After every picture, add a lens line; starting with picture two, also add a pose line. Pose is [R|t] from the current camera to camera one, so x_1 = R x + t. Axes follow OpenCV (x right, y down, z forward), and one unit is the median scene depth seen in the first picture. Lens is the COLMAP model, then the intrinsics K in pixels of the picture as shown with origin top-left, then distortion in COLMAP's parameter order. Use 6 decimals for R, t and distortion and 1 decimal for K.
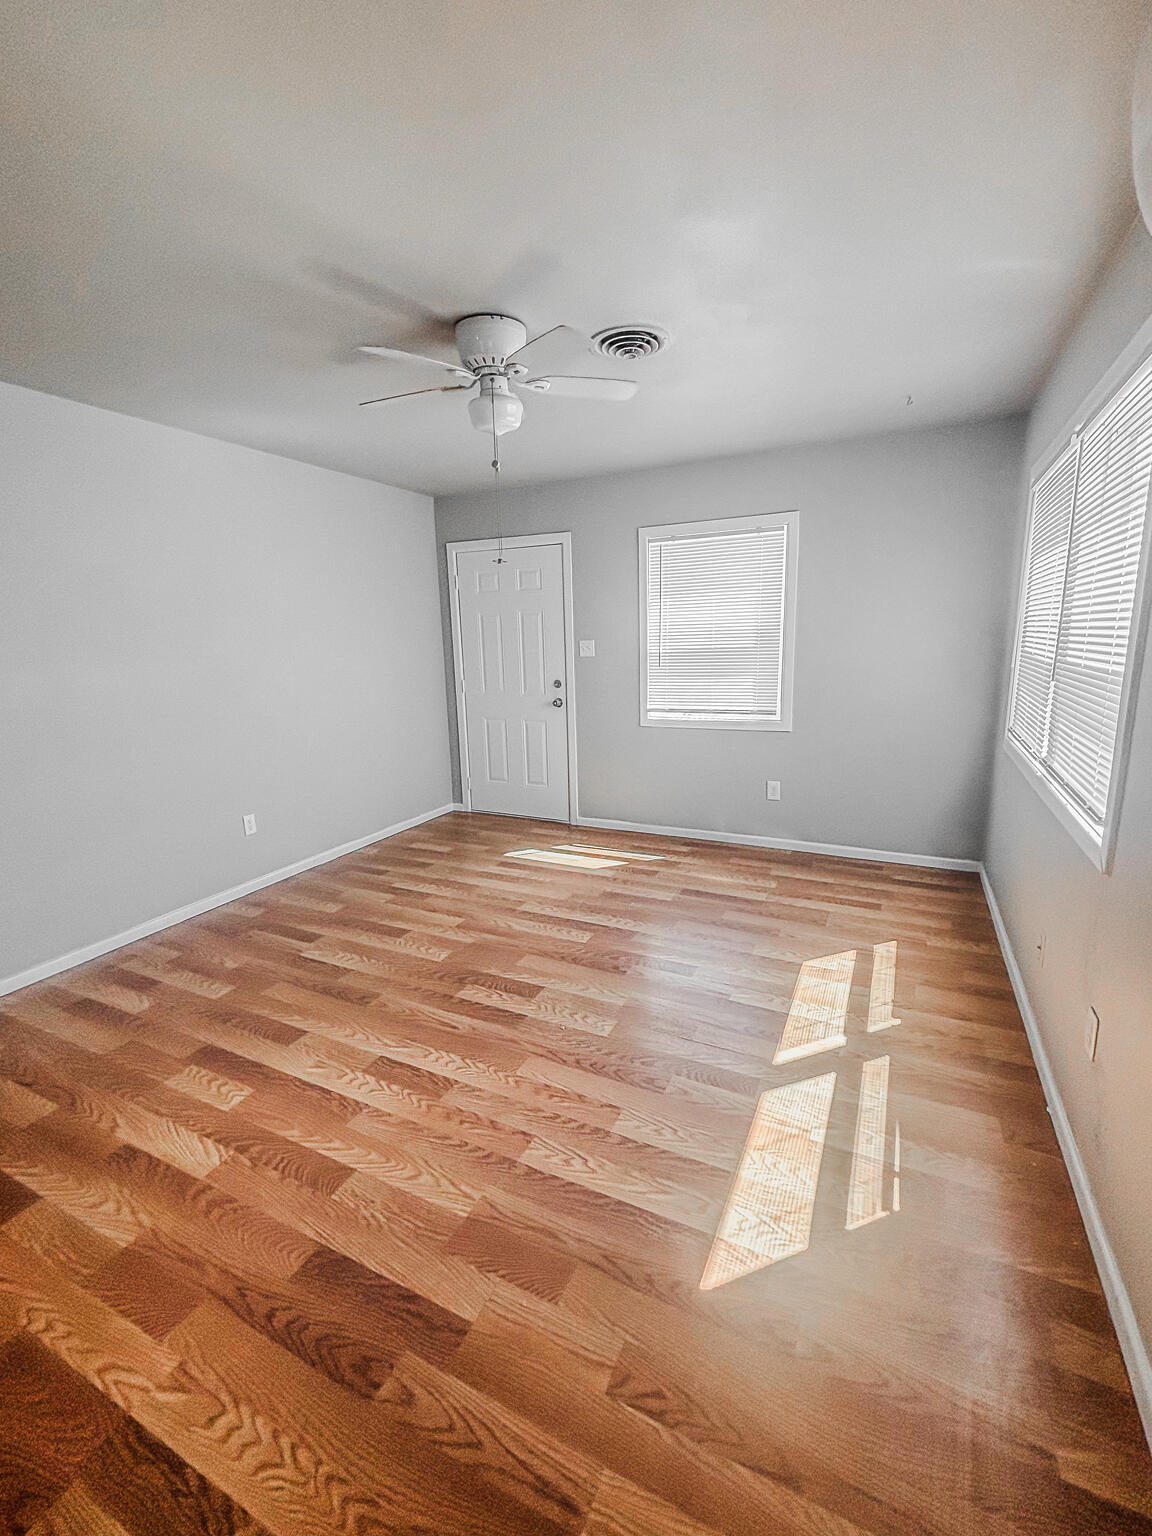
lens RADIAL K [[645.2, 0, 578.4], [0, 645.2, 766.7], [0, 0, 1]] dist [-0.004264, -0.000441]
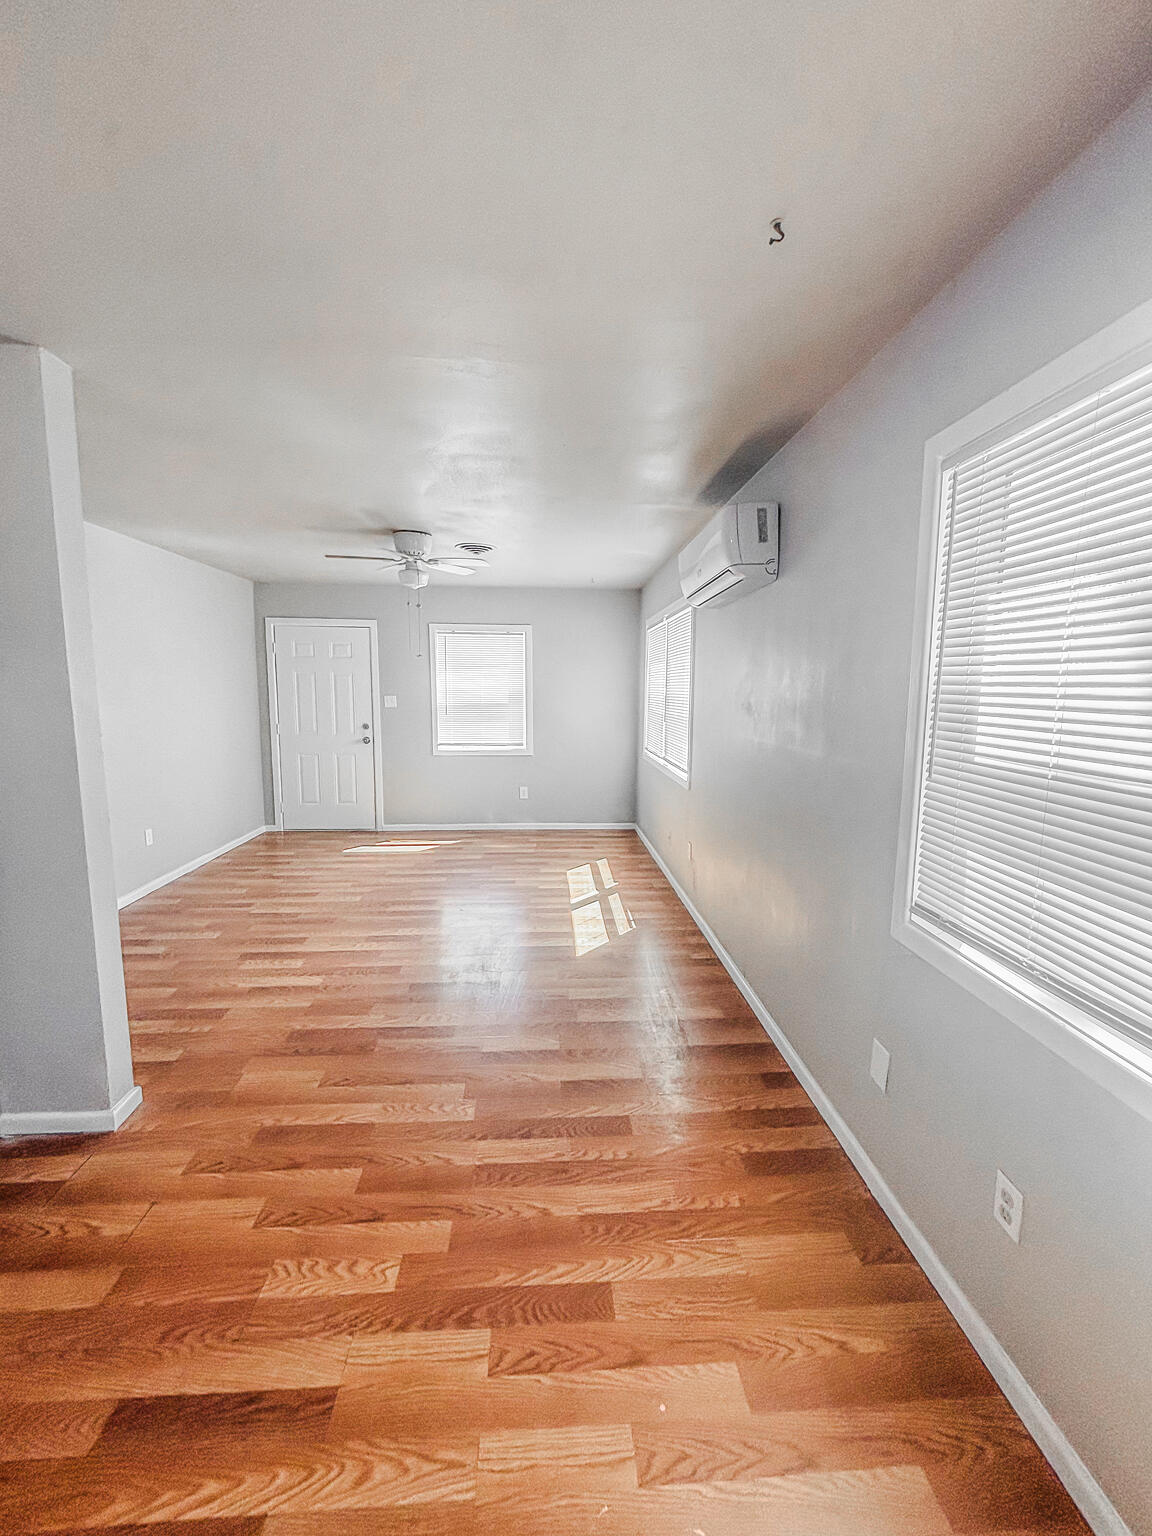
lens RADIAL K [[623.7, 0, 578.5], [0, 623.7, 754.7], [0, 0, 1]] dist [0.000061, 0.000494]
pose [[0.868614, -0.023321, 0.494940, -0.528975], [0.070739, 0.994496, -0.077287, 0.115635], [-0.490413, 0.102144, 0.865483, -0.638486]]
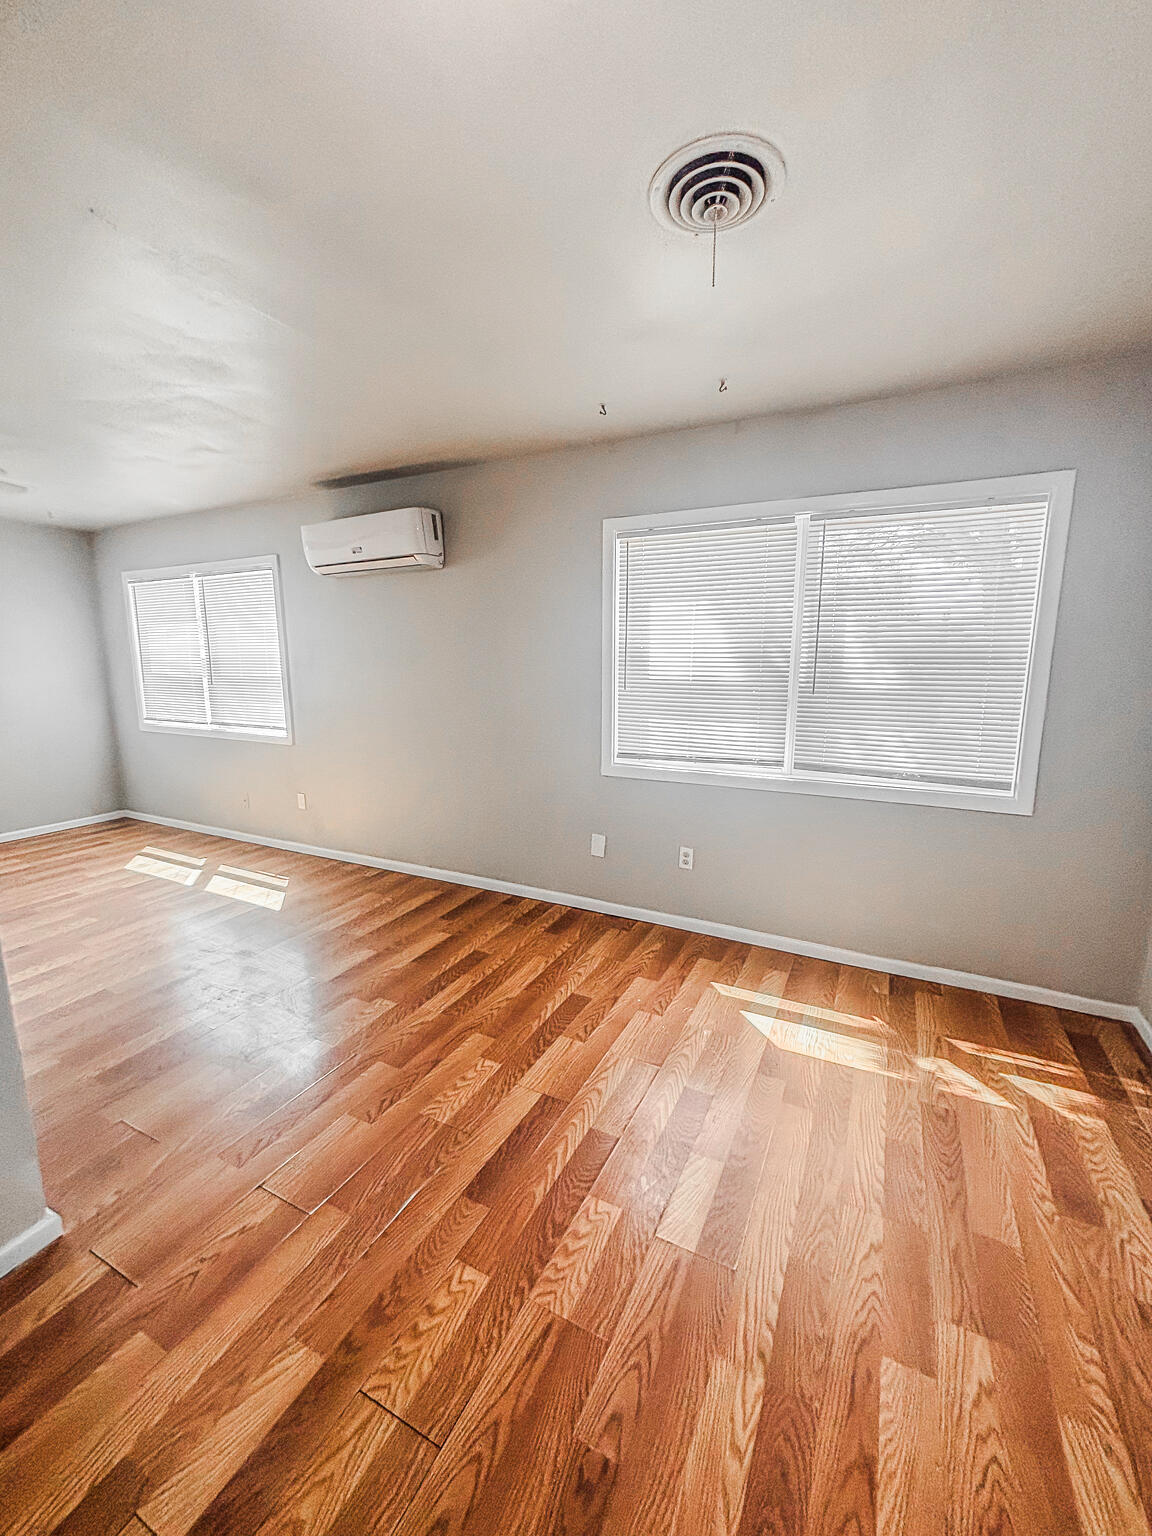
lens RADIAL K [[623.7, 0, 572.5], [0, 623.7, 750.7], [0, 0, 1]] dist [0.000061, 0.000494]
pose [[0.019192, -0.128185, 0.991565, -1.174323], [0.202330, 0.971726, 0.121704, 0.063389], [-0.979129, 0.198287, 0.044585, -0.217537]]
